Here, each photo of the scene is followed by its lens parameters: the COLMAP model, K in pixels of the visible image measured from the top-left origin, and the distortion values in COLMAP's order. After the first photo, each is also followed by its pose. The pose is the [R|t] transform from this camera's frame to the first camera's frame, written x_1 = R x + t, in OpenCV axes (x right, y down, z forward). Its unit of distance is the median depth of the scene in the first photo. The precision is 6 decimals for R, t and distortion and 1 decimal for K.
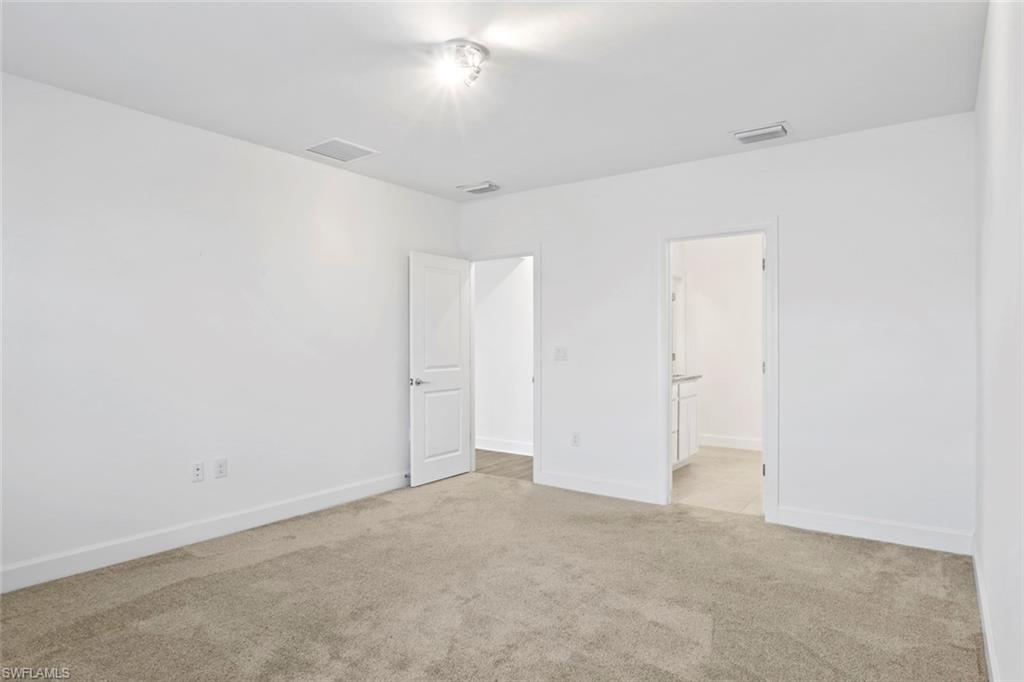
lens RADIAL K [[586.5, 0, 515.3], [0, 586.5, 339.9], [0, 0, 1]] dist [-0.011951, 0.000796]
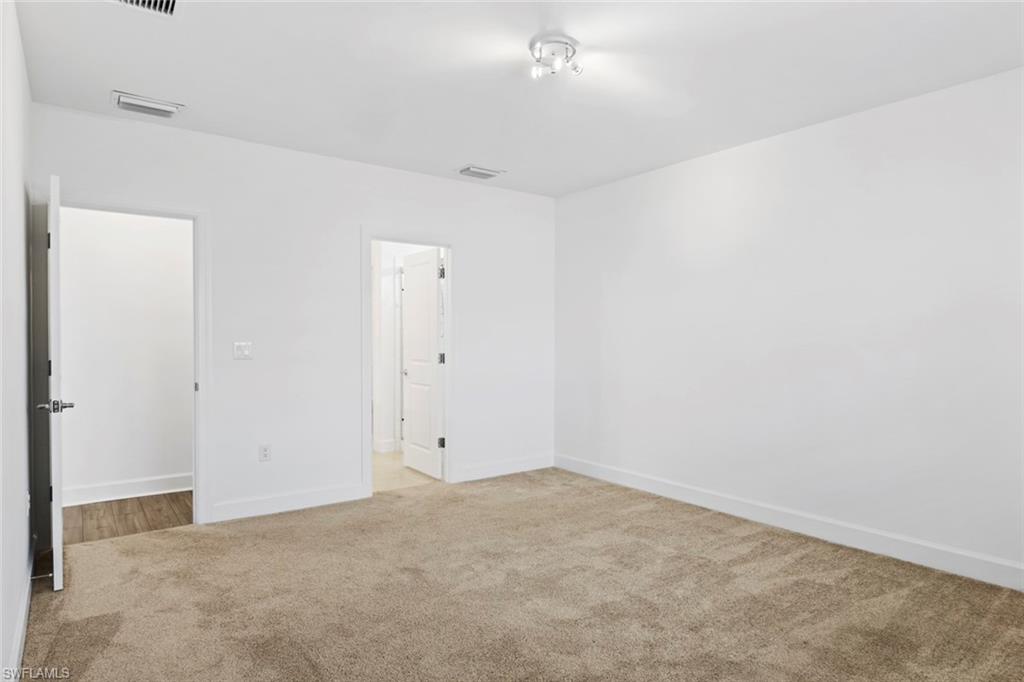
lens RADIAL K [[586.5, 0, 515.3], [0, 586.5, 339.9], [0, 0, 1]] dist [-0.011951, 0.000796]
pose [[0.311050, -0.002942, 0.950389, -0.665049], [-0.005042, 0.999976, 0.004745, 0.002472], [-0.950380, -0.006268, 0.311028, 0.466584]]
